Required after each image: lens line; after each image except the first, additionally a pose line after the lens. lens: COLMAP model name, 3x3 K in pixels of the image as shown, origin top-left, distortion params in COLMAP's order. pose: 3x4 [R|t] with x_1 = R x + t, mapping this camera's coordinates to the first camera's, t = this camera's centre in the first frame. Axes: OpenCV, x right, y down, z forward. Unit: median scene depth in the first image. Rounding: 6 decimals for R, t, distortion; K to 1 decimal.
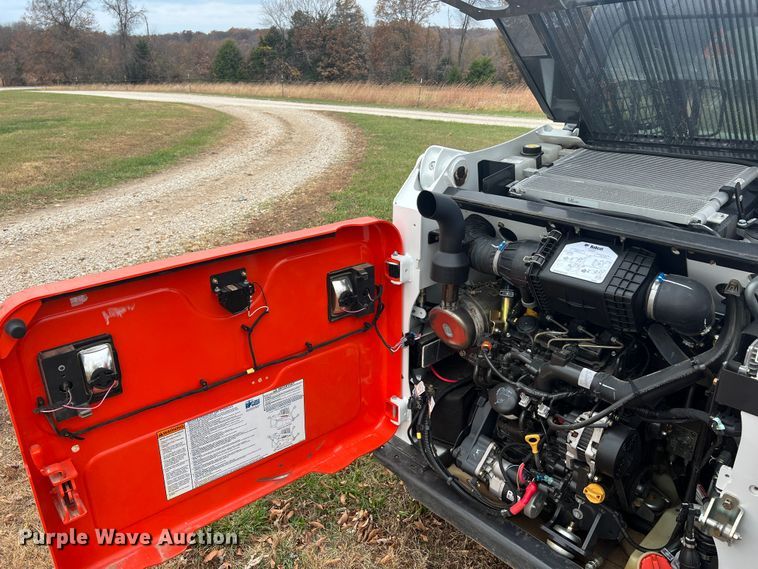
lens RADIAL K [[572.2, 0, 381.2], [0, 572.2, 286.7], [0, 0, 1]] dist [0.044167, -0.049281]
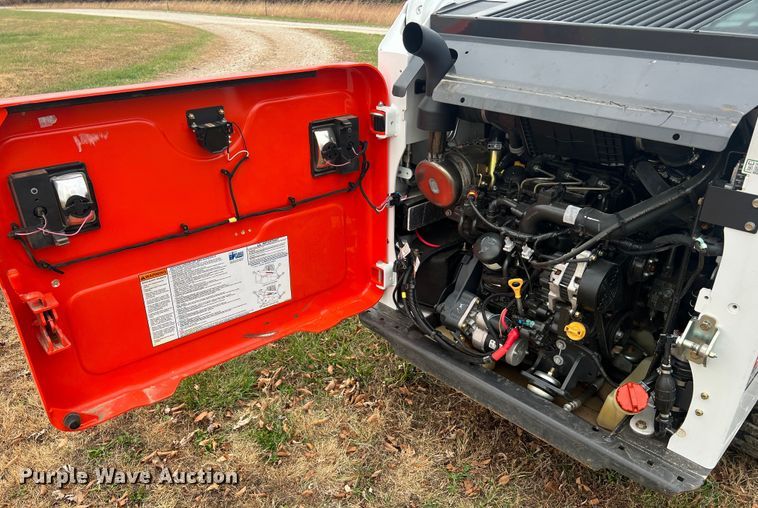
lens RADIAL K [[571.7, 0, 381.6], [0, 571.7, 289.2], [0, 0, 1]] dist [0.038793, -0.033397]
pose [[0.999833, -0.002428, 0.018124, 0.008852], [0.000491, 0.994349, 0.106156, 0.152747], [-0.018279, -0.106129, 0.994184, 0.006112]]
